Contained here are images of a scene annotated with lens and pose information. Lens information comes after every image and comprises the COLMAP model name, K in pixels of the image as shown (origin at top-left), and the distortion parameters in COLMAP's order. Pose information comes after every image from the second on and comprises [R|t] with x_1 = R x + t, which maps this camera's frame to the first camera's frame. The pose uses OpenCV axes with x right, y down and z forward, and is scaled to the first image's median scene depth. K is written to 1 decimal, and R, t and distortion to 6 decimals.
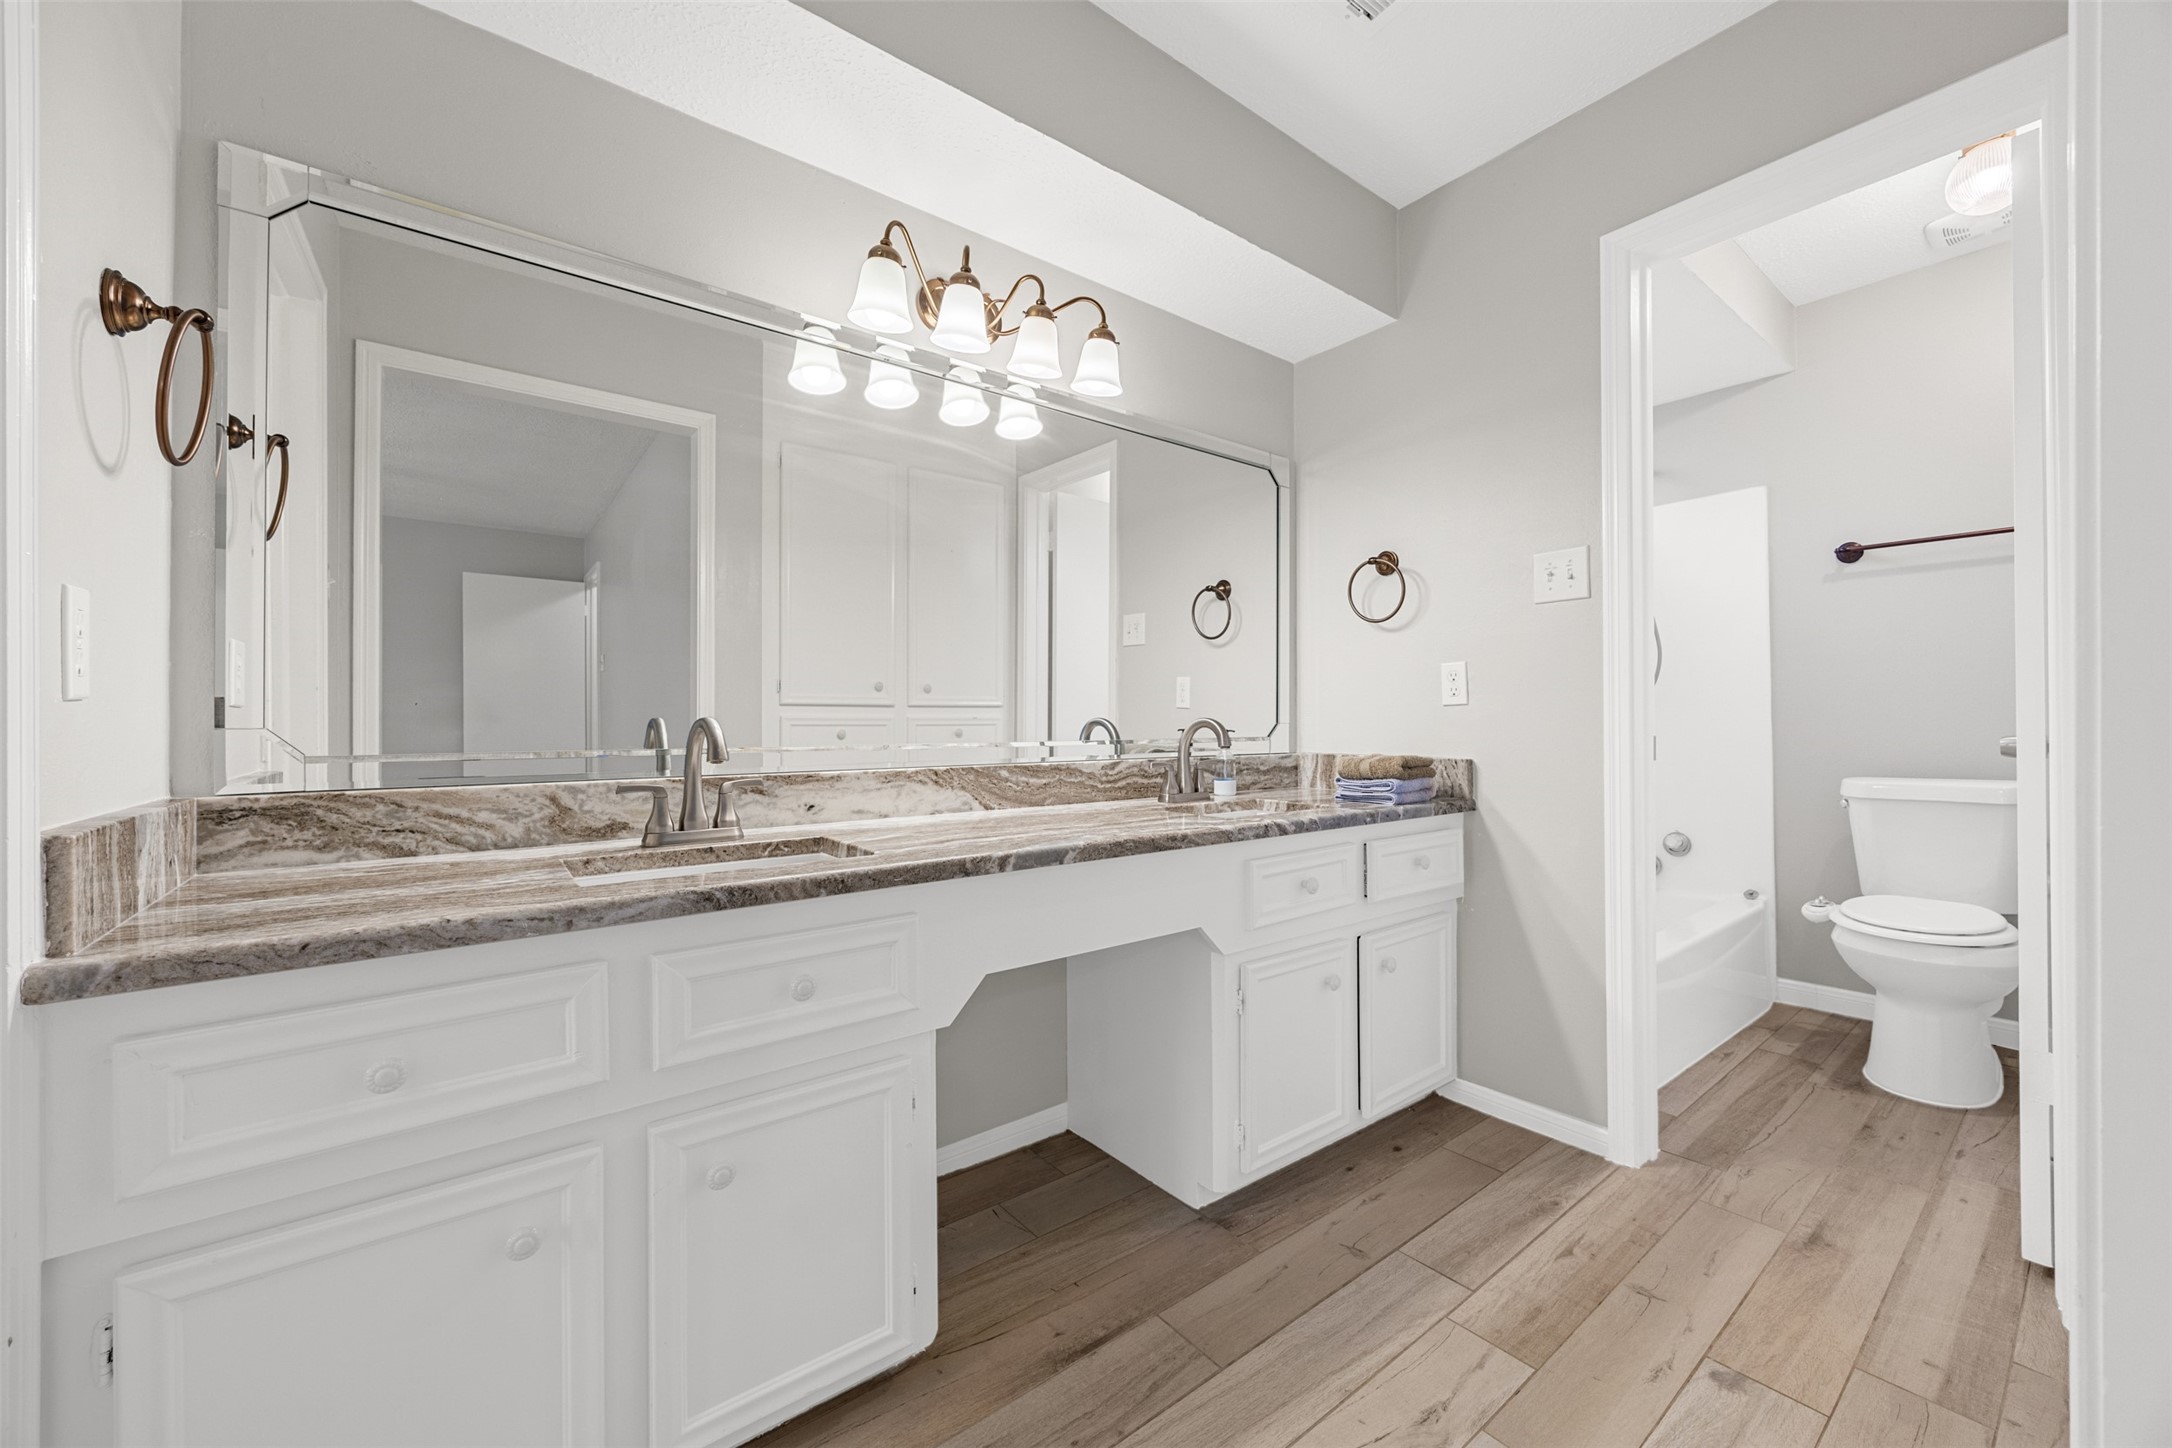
lens RADIAL K [[836.0, 0, 1091.5], [0, 836.0, 720.5], [0, 0, 1]] dist [-0.008483, -0.000046]
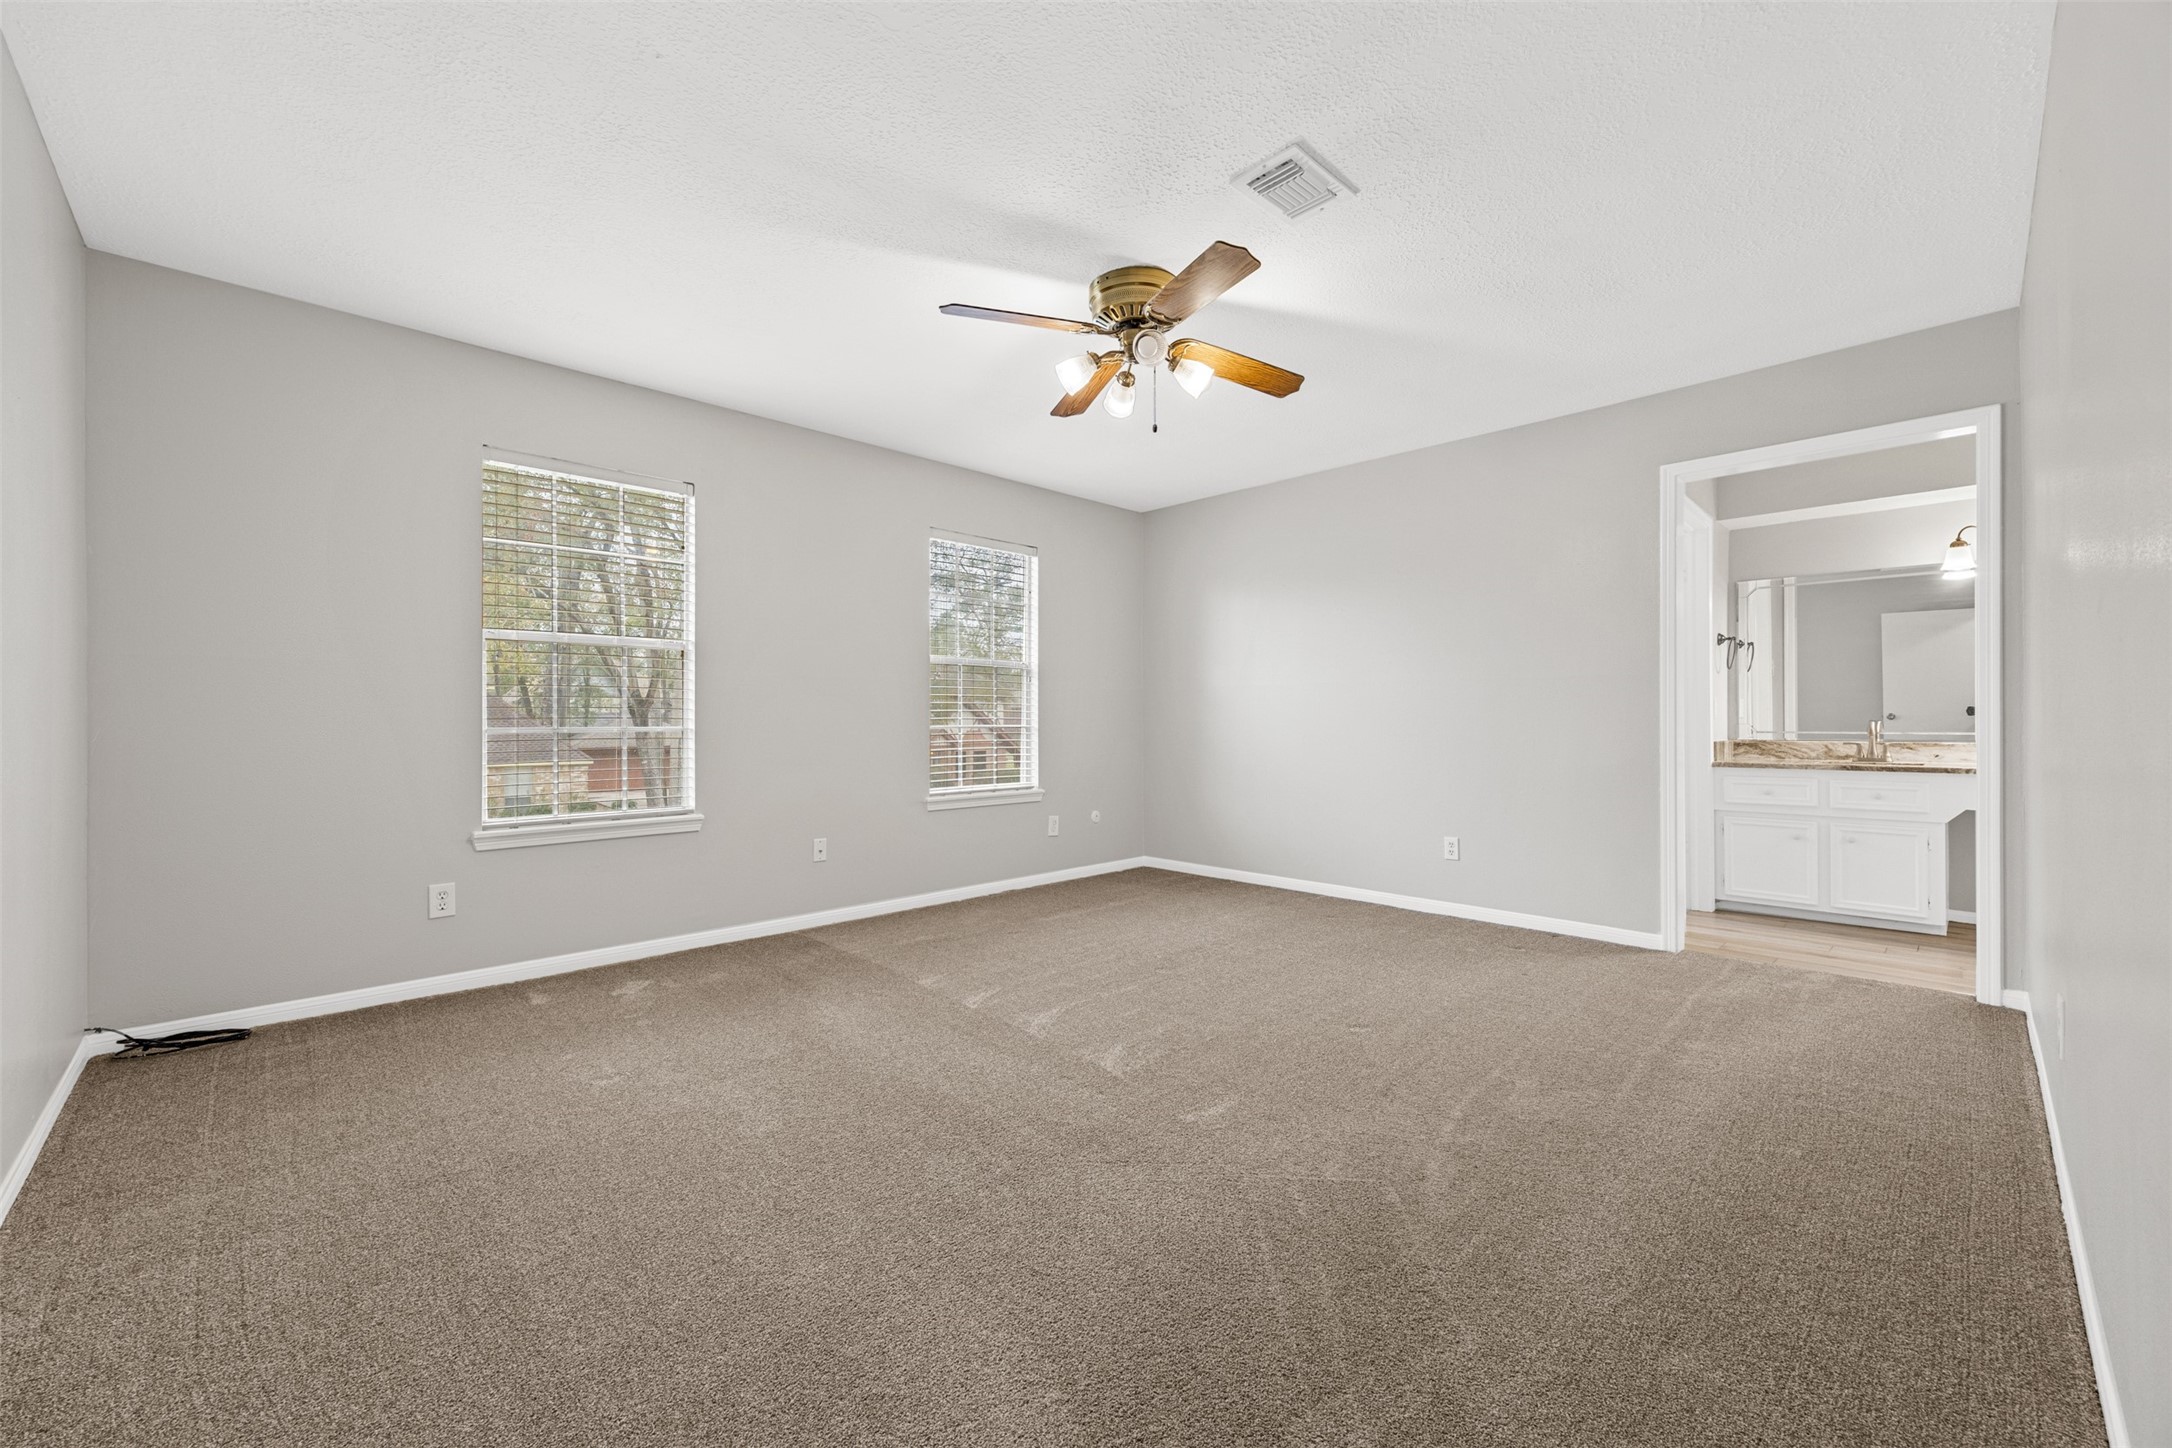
lens RADIAL K [[836.0, 0, 1093.3], [0, 836.0, 718.2], [0, 0, 1]] dist [-0.008483, -0.000046]
pose [[0.105269, 0.003151, -0.994439, 2.689152], [0.008209, 0.999958, 0.004037, -0.061575], [0.994410, -0.008588, 0.105239, -2.590604]]
